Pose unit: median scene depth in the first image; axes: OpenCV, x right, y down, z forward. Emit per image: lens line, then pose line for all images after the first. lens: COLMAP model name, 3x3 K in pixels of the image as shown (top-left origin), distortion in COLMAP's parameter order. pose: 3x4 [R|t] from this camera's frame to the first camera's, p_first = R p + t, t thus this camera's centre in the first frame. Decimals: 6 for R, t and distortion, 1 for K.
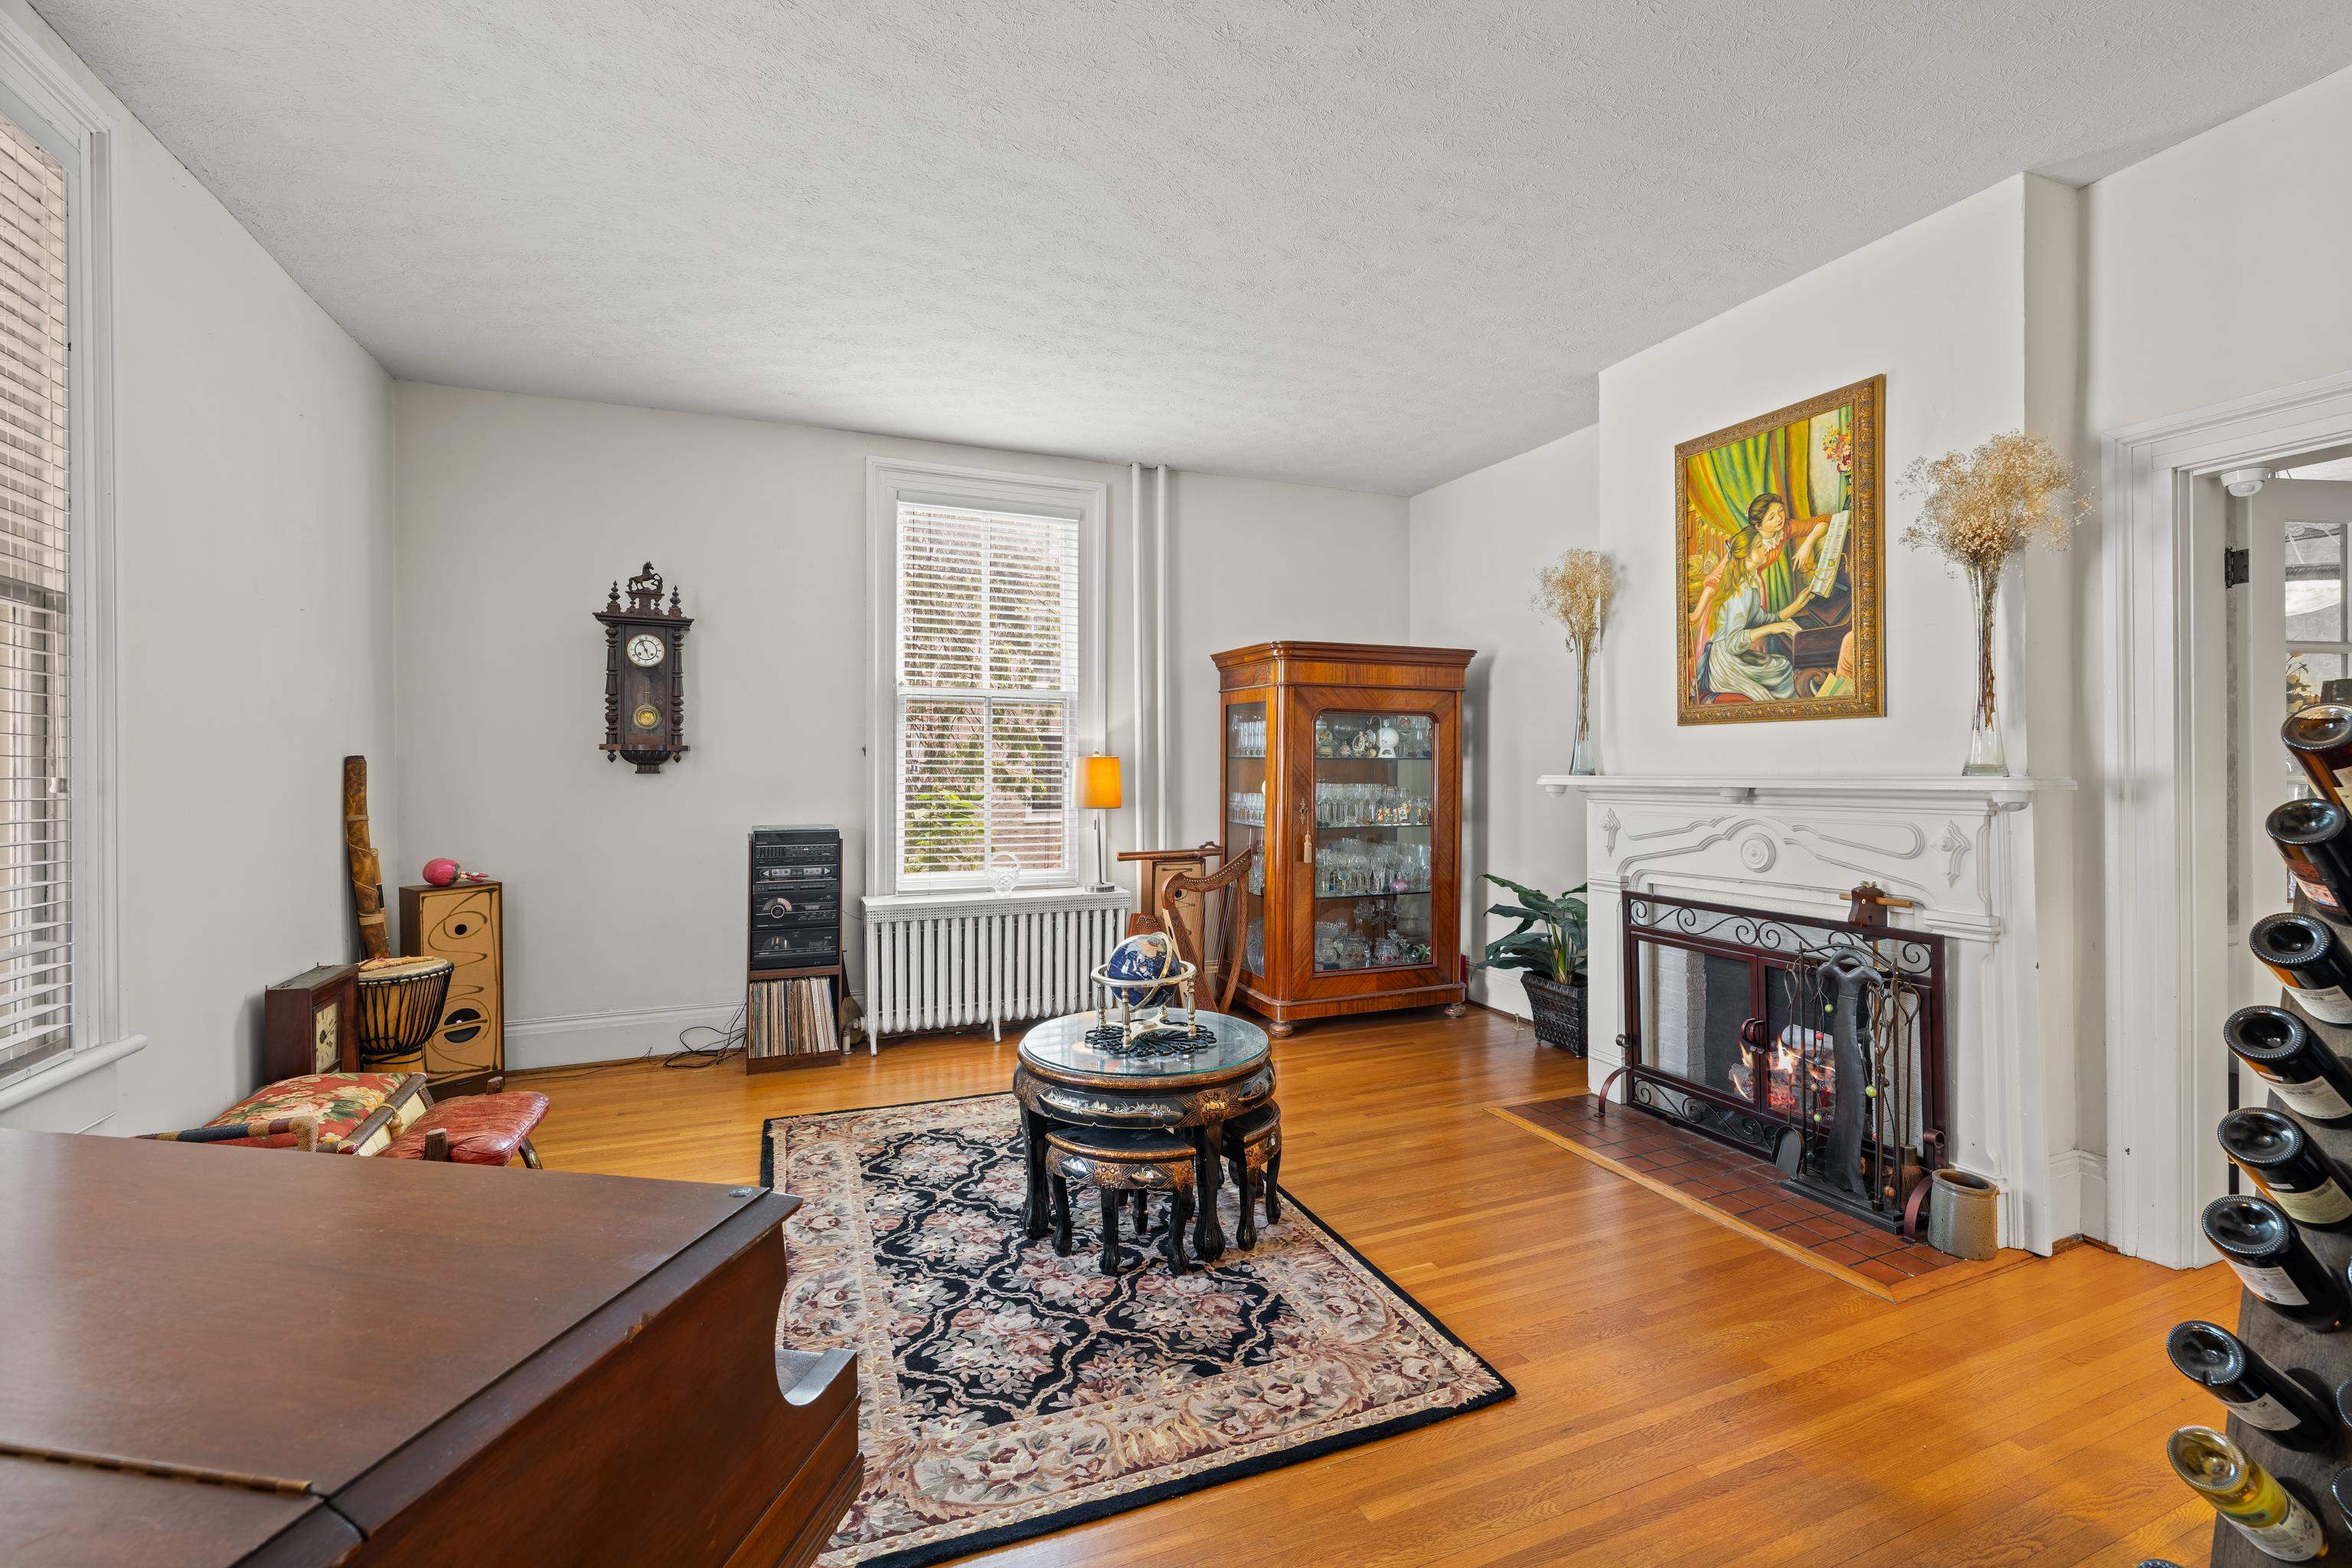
lens RADIAL K [[1003.7, 0, 1177.4], [0, 1003.7, 772.2], [0, 0, 1]] dist [-0.001236, 0.000215]
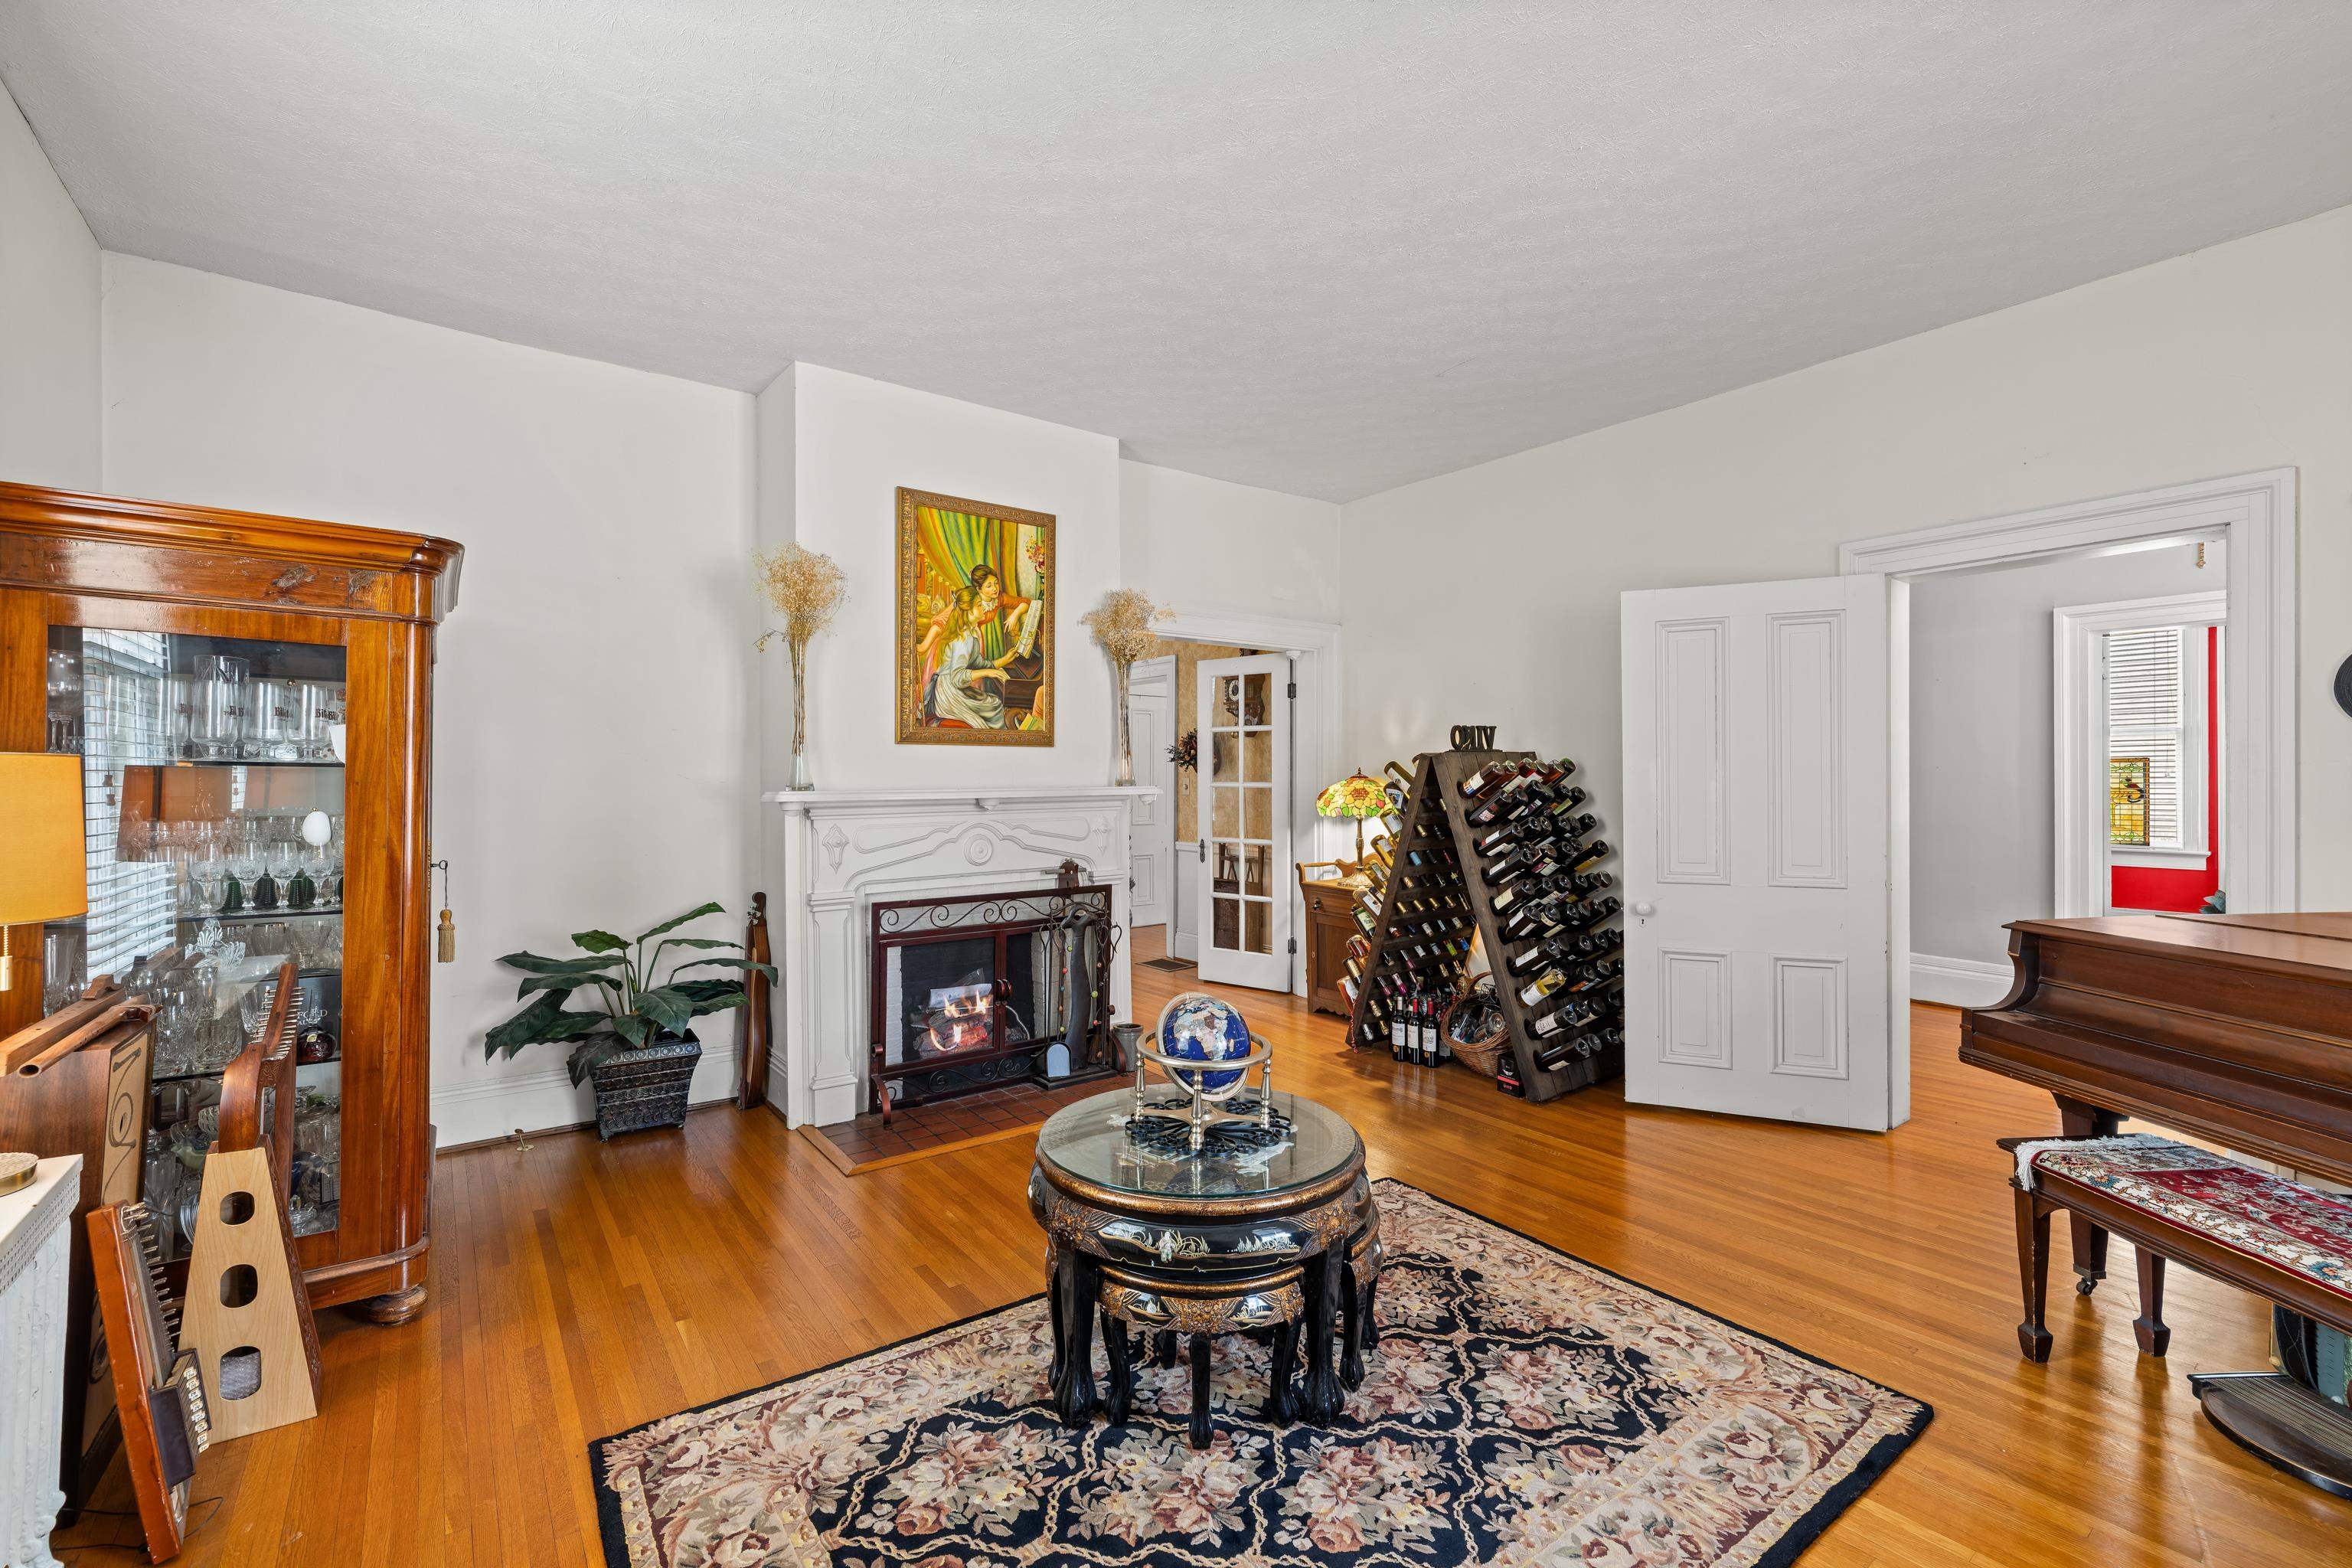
lens RADIAL K [[1003.7, 0, 1177.4], [0, 1003.7, 772.2], [0, 0, 1]] dist [-0.001236, 0.000215]
pose [[-0.253570, 0.010892, 0.967256, -0.741645], [0.009683, 0.999915, -0.008721, -0.003292], [-0.967269, 0.007154, -0.253654, 1.153928]]
